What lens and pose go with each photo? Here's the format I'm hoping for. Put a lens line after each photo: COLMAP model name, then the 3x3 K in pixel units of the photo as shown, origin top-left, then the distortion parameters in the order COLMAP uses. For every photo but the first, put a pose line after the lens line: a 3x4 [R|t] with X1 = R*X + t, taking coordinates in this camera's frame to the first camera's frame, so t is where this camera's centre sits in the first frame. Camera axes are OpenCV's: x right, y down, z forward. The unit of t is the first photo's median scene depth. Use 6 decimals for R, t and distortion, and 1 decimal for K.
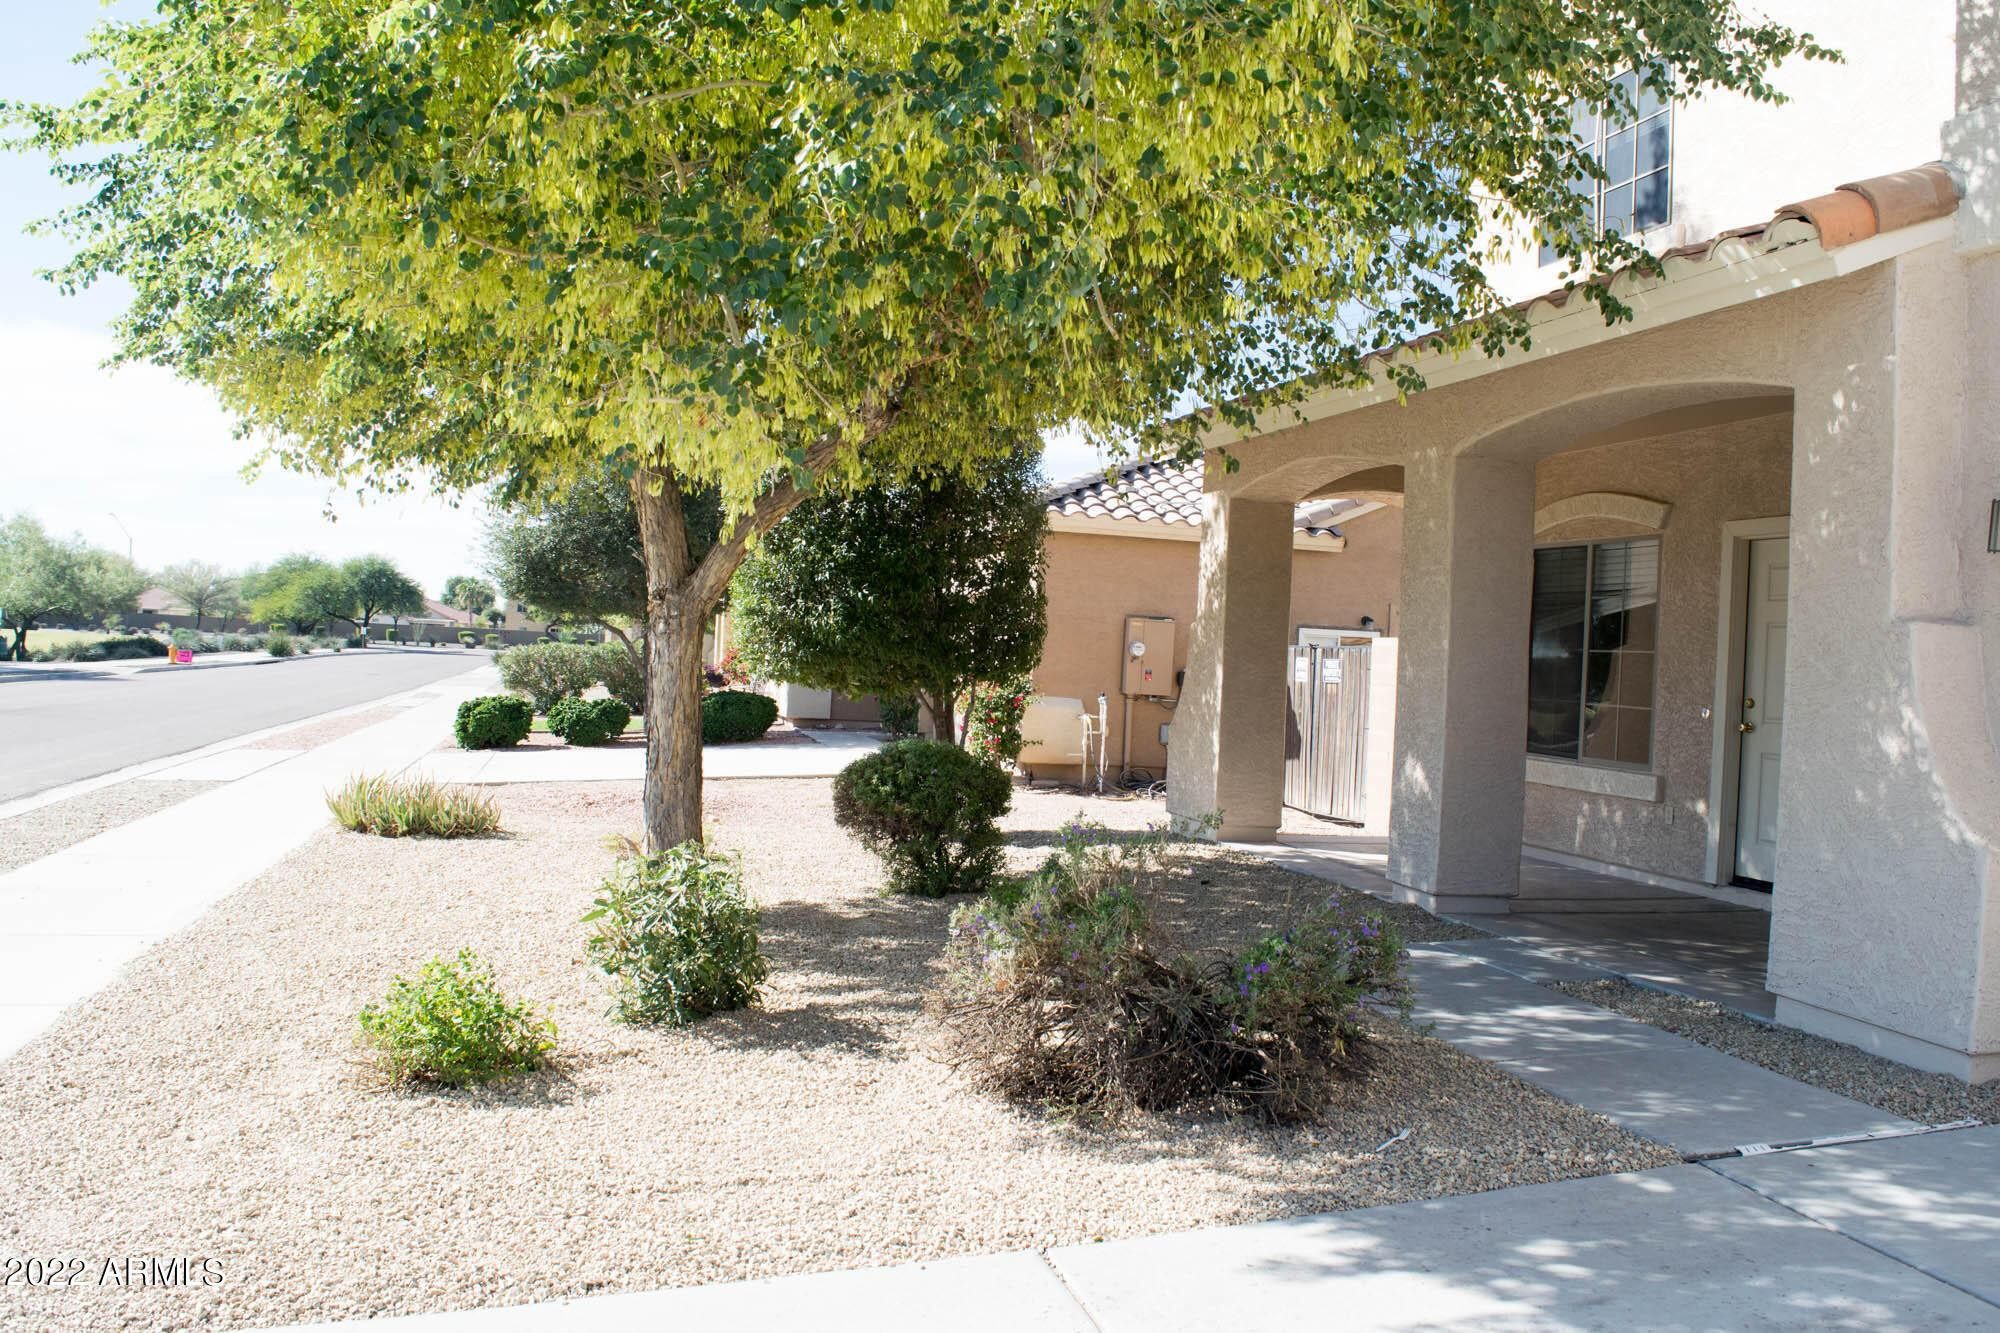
lens RADIAL K [[1543.8, 0, 1000.0], [0, 1543.8, 666.5], [0, 0, 1]] dist [-0.084623, -0.002326]
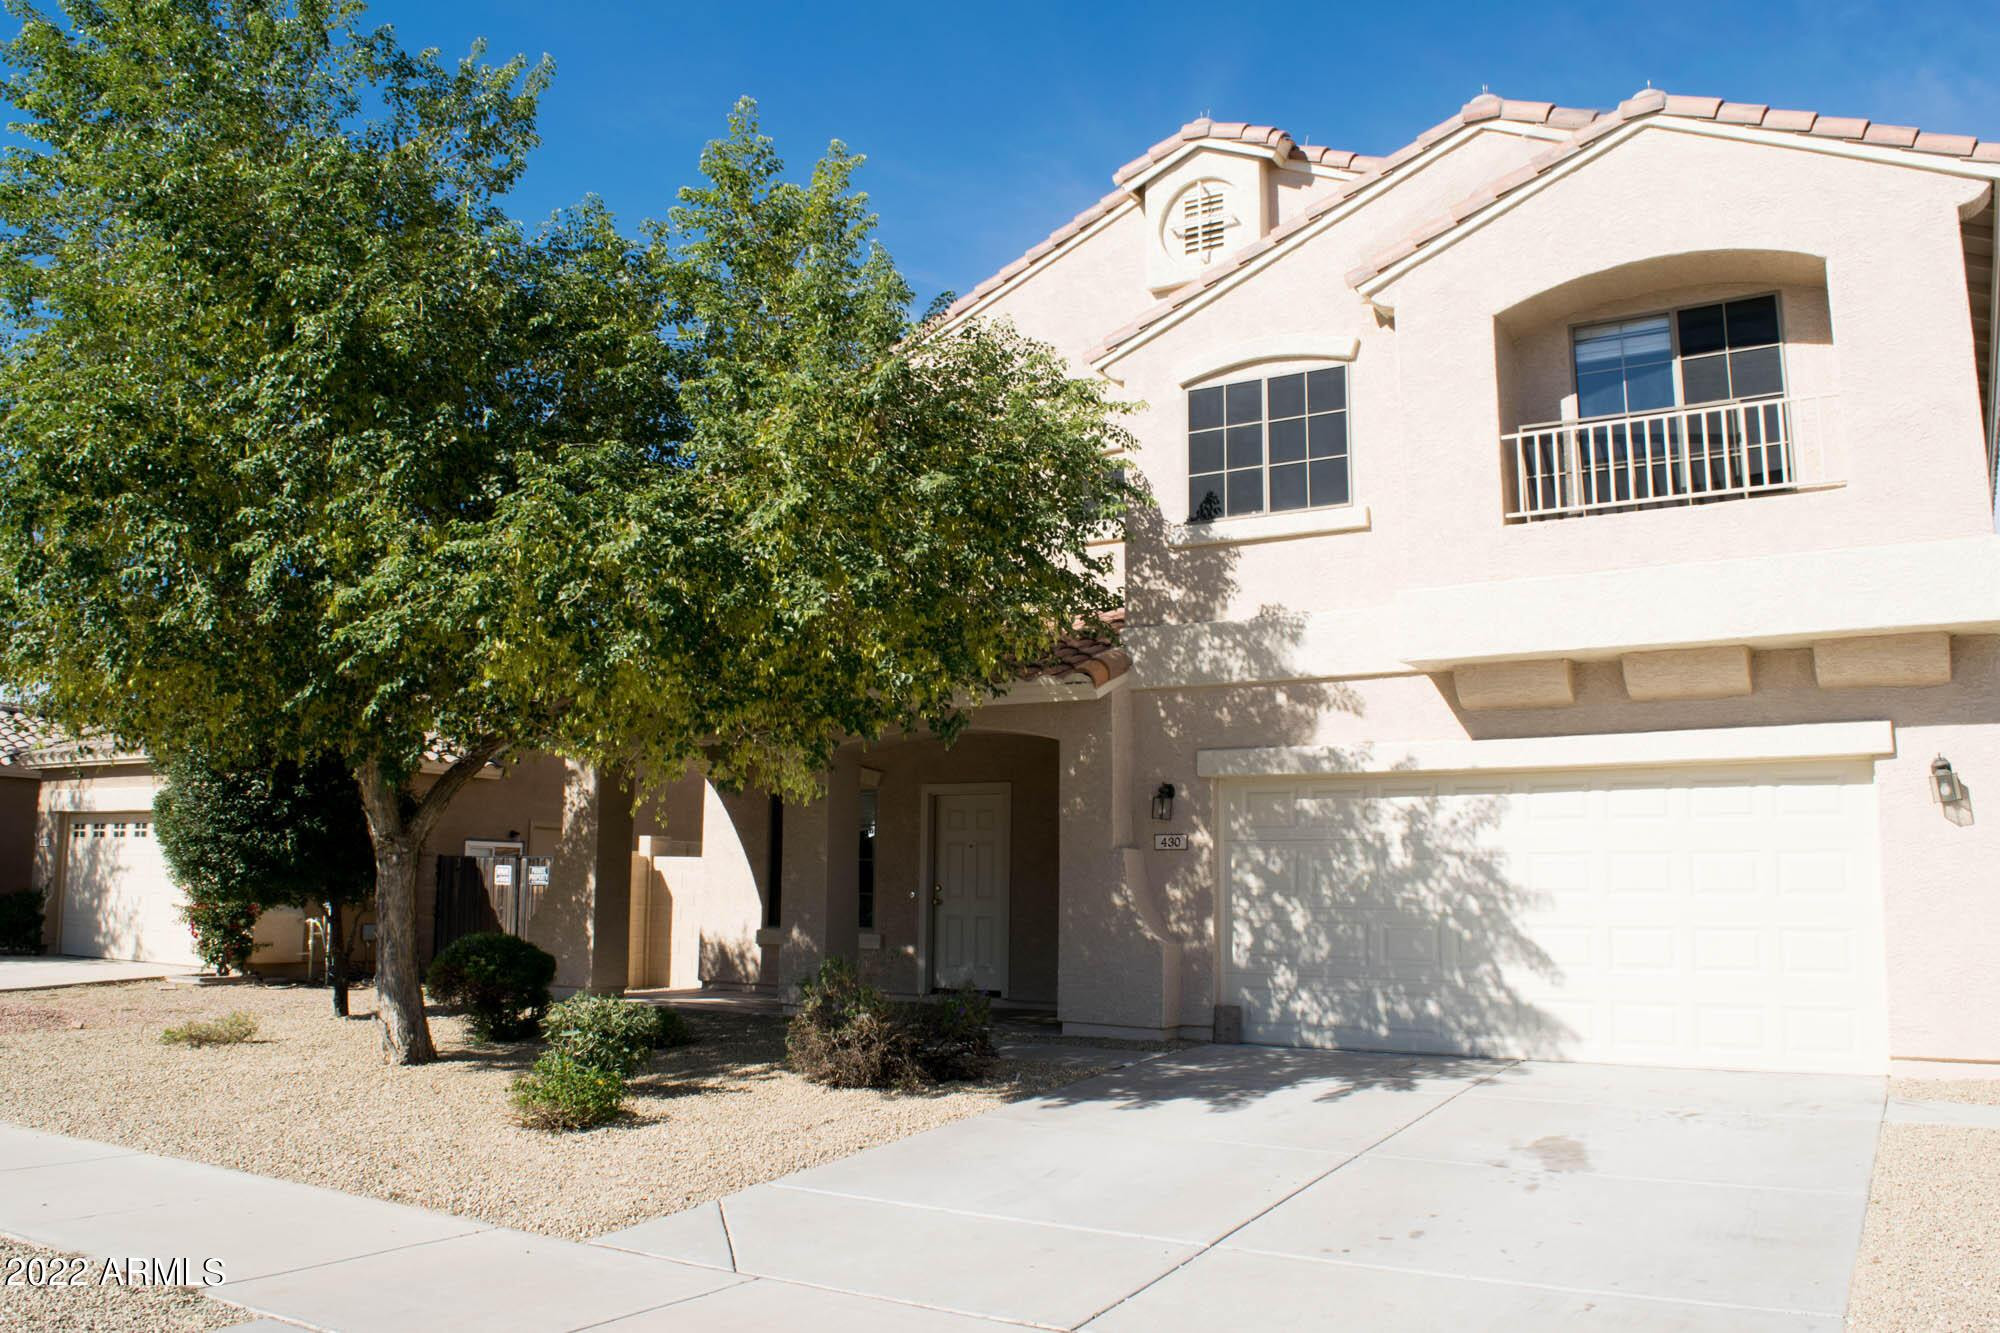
lens RADIAL K [[1543.8, 0, 1000.0], [0, 1543.8, 666.5], [0, 0, 1]] dist [-0.084623, -0.002326]
pose [[0.721702, 0.059675, 0.689627, -0.704499], [0.027737, 0.992984, -0.114952, -0.023310], [-0.691648, 0.102089, 0.714983, -0.360808]]
